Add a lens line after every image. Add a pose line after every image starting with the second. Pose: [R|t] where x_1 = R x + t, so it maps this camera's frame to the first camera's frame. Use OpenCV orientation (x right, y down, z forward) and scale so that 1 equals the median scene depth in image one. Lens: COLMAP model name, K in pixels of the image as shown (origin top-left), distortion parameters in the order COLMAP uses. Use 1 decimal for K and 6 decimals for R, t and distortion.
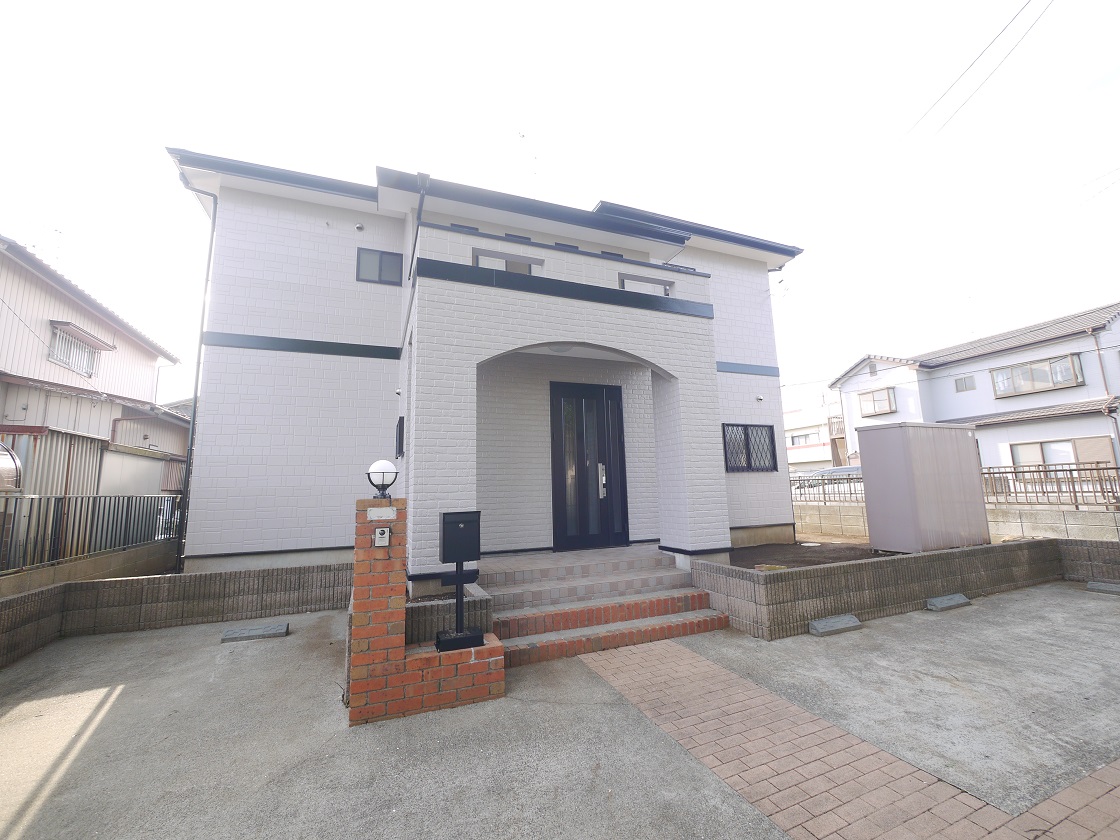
lens RADIAL K [[462.3, 0, 560.0], [0, 462.3, 420.0], [0, 0, 1]] dist [-0.006691, 0.000364]
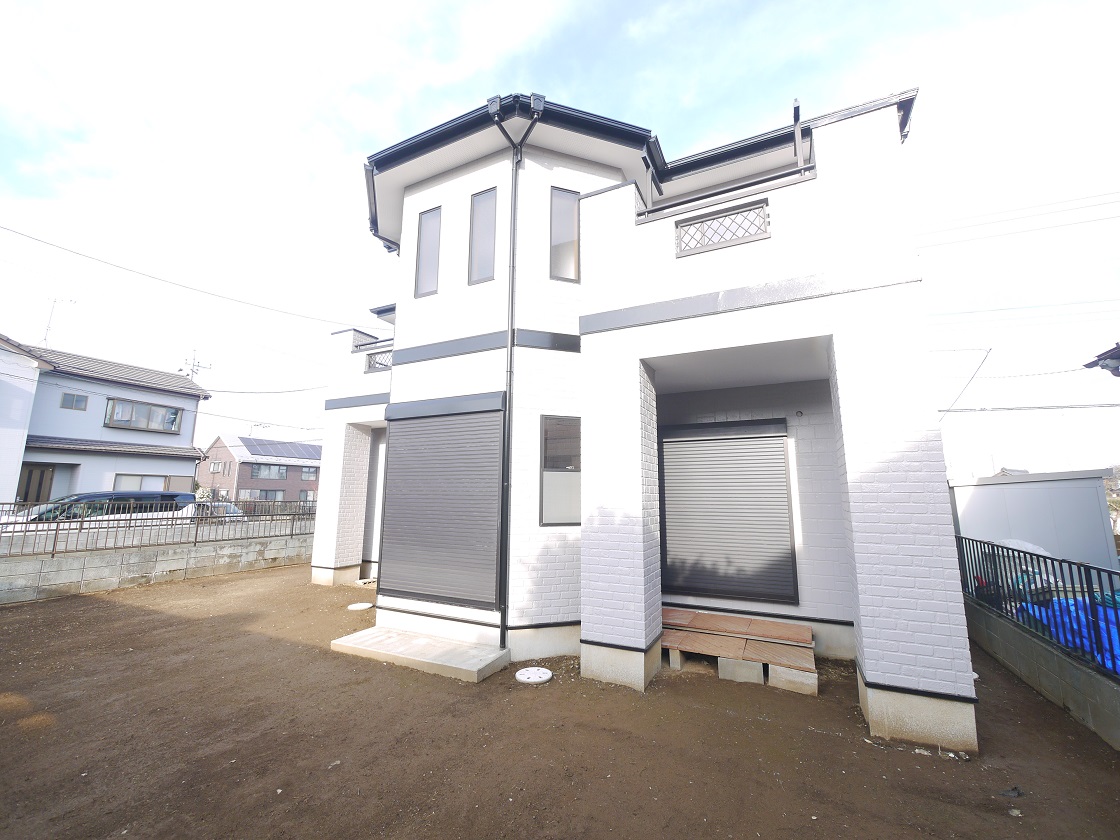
lens RADIAL K [[462.3, 0, 560.0], [0, 462.3, 420.0], [0, 0, 1]] dist [-0.006691, 0.000364]
pose [[-0.661165, 0.148225, 0.735452, -1.248951], [-0.099286, 0.954380, -0.281605, 0.336166], [-0.743642, -0.259207, -0.616286, 2.316950]]
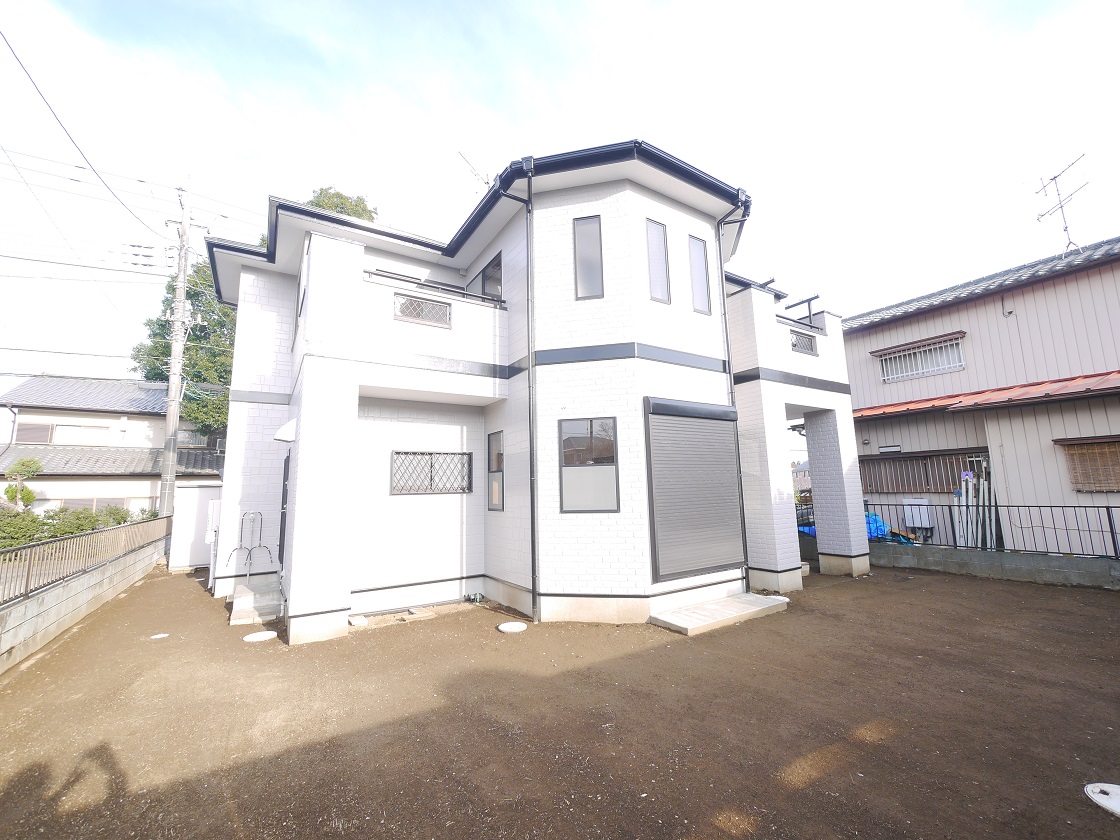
lens RADIAL K [[462.3, 0, 560.0], [0, 462.3, 420.0], [0, 0, 1]] dist [-0.006691, 0.000364]
pose [[-0.982579, 0.029452, -0.183495, -0.108951], [0.082499, 0.953870, -0.288664, 0.377699], [0.166528, -0.298773, -0.939682, 2.804067]]
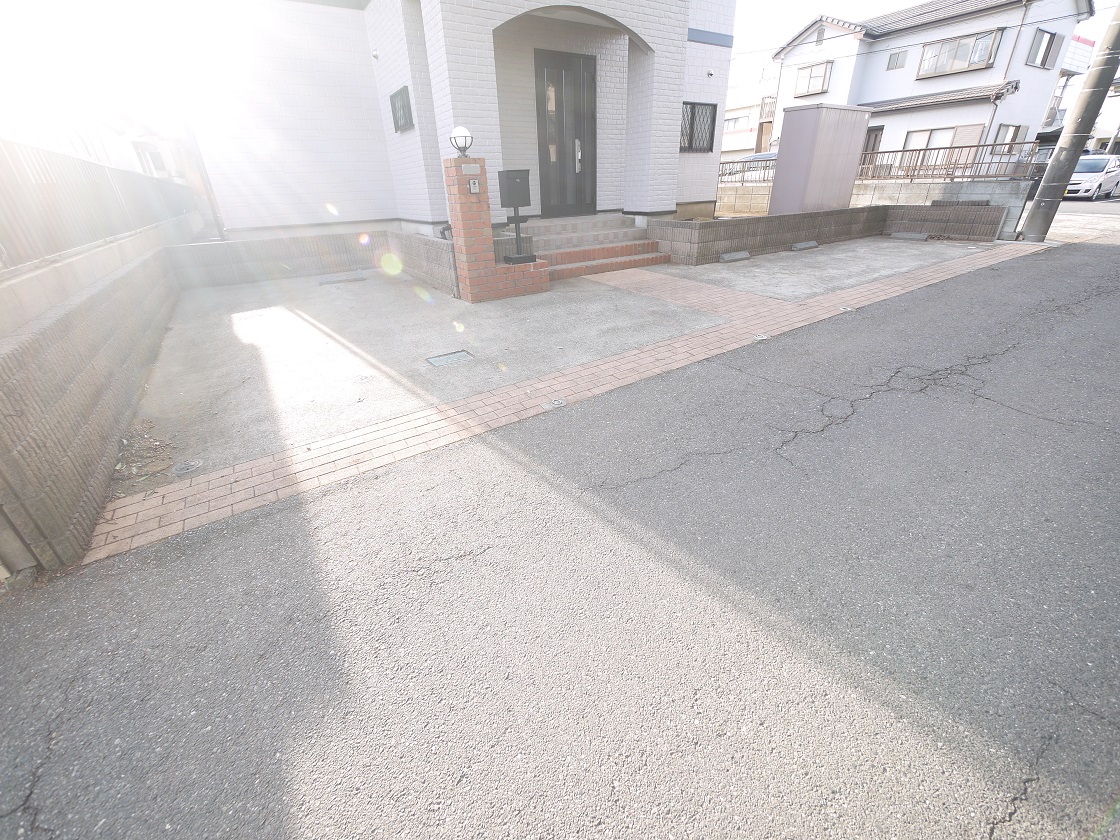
lens RADIAL K [[462.3, 0, 560.0], [0, 462.3, 420.0], [0, 0, 1]] dist [-0.006691, 0.000364]
pose [[0.983043, -0.088000, 0.160881, -0.193891], [-0.021183, 0.816959, 0.576307, 0.002455], [-0.182148, -0.569943, 0.801241, -0.312279]]
